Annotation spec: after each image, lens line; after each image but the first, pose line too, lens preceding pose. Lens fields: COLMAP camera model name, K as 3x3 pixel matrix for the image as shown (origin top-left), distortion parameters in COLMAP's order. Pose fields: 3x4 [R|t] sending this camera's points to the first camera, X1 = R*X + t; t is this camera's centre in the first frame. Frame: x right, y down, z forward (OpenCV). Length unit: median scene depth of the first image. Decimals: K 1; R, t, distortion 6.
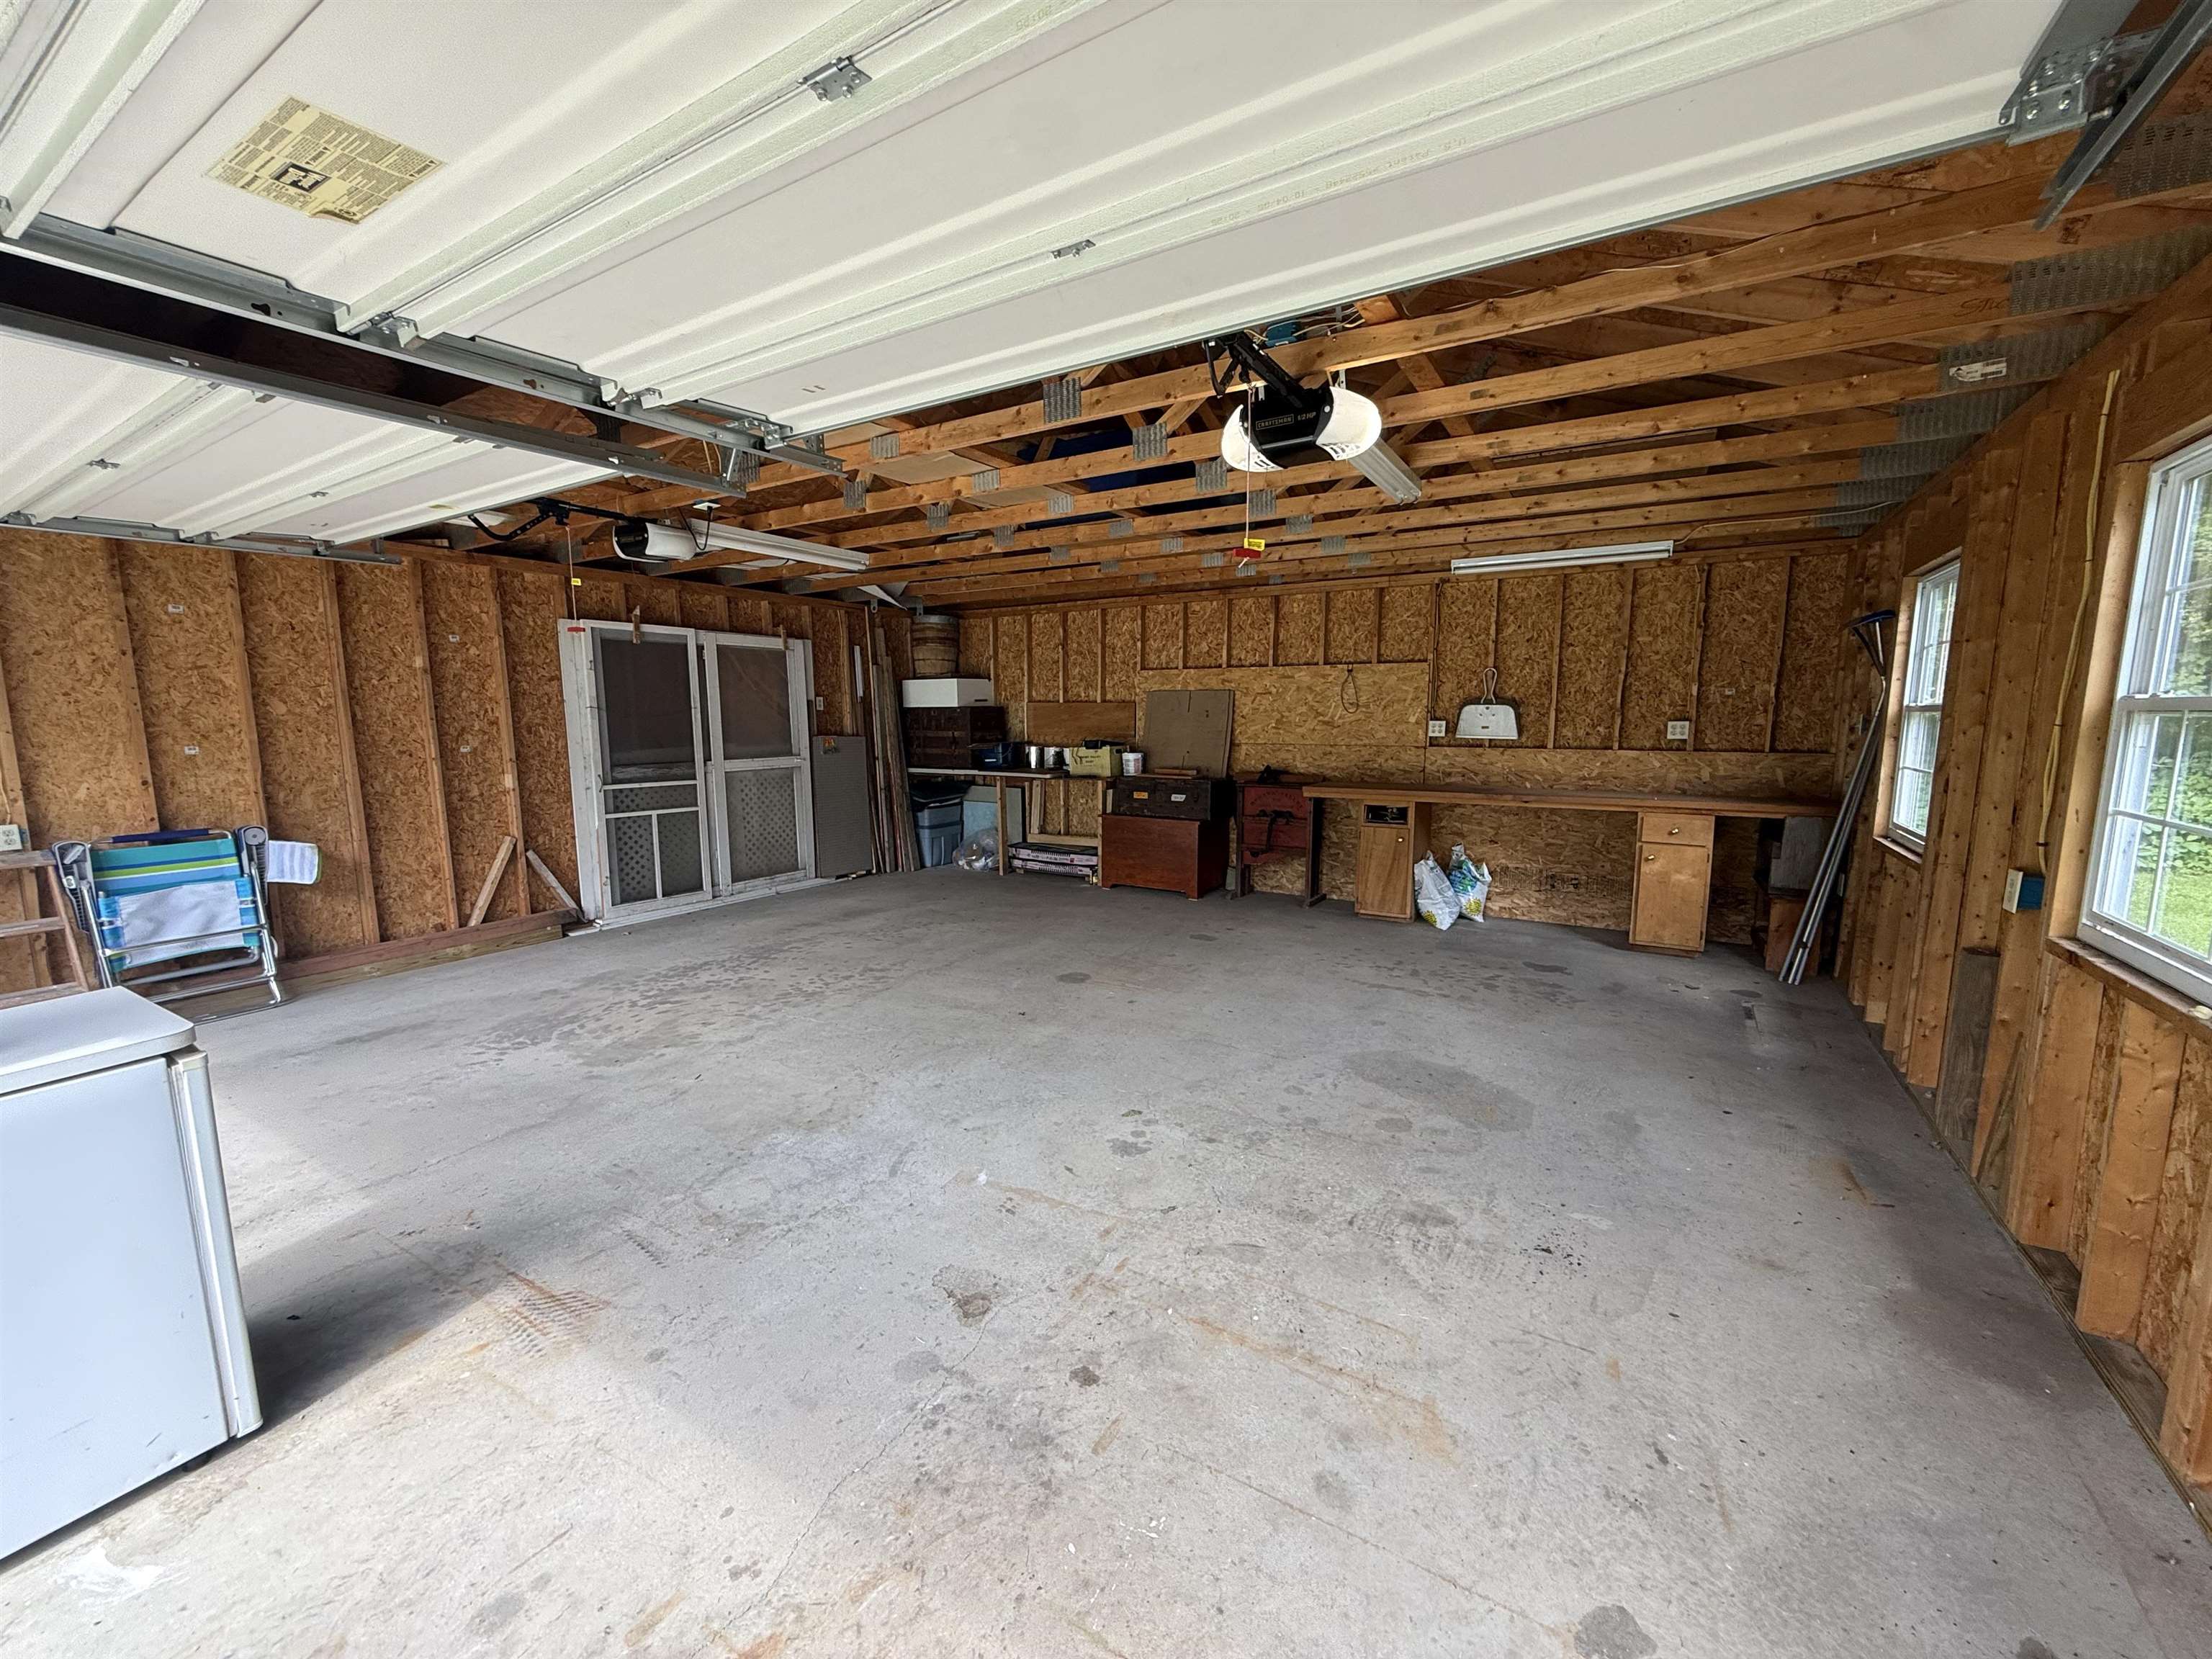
lens RADIAL K [[879.7, 0, 1103.4], [0, 879.7, 830.8], [0, 0, 1]] dist [0.000565, 0.000077]
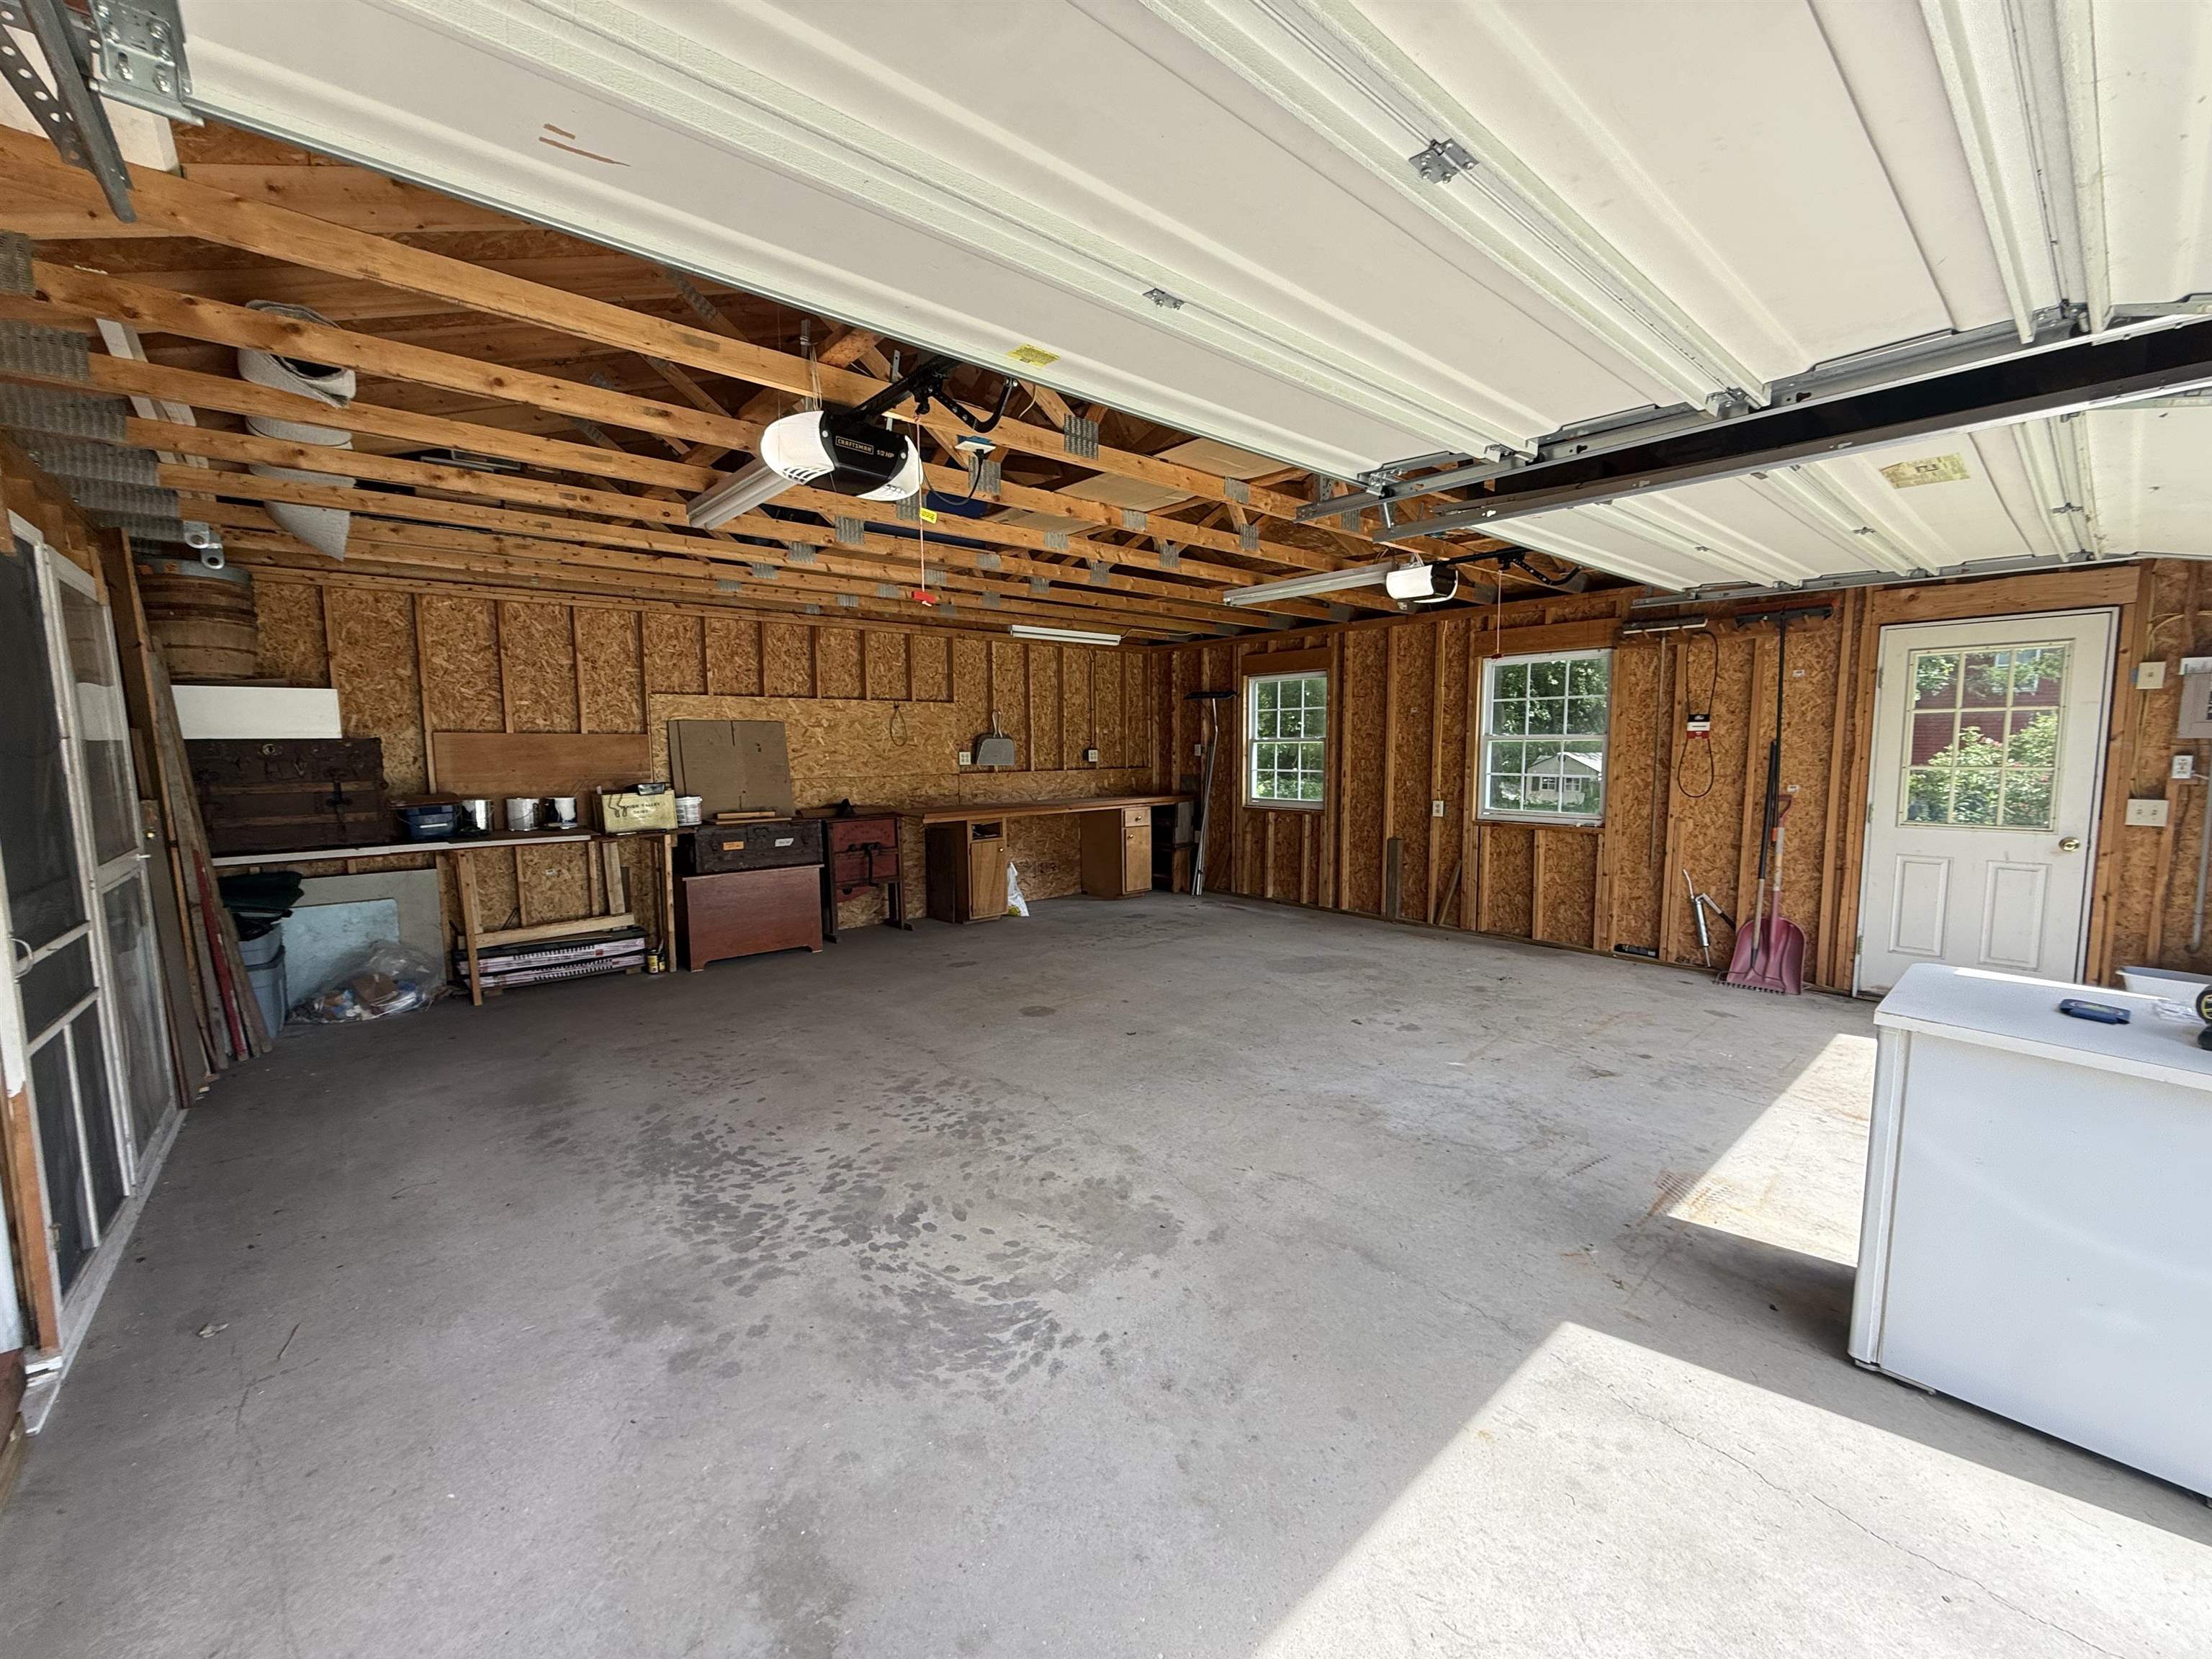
lens RADIAL K [[879.7, 0, 1103.4], [0, 879.7, 830.8], [0, 0, 1]] dist [0.000565, 0.000077]
pose [[0.297268, -0.094264, 0.950130, -0.948944], [0.135389, 0.989221, 0.055783, -0.079541], [-0.945146, 0.112055, 0.306826, 0.618227]]
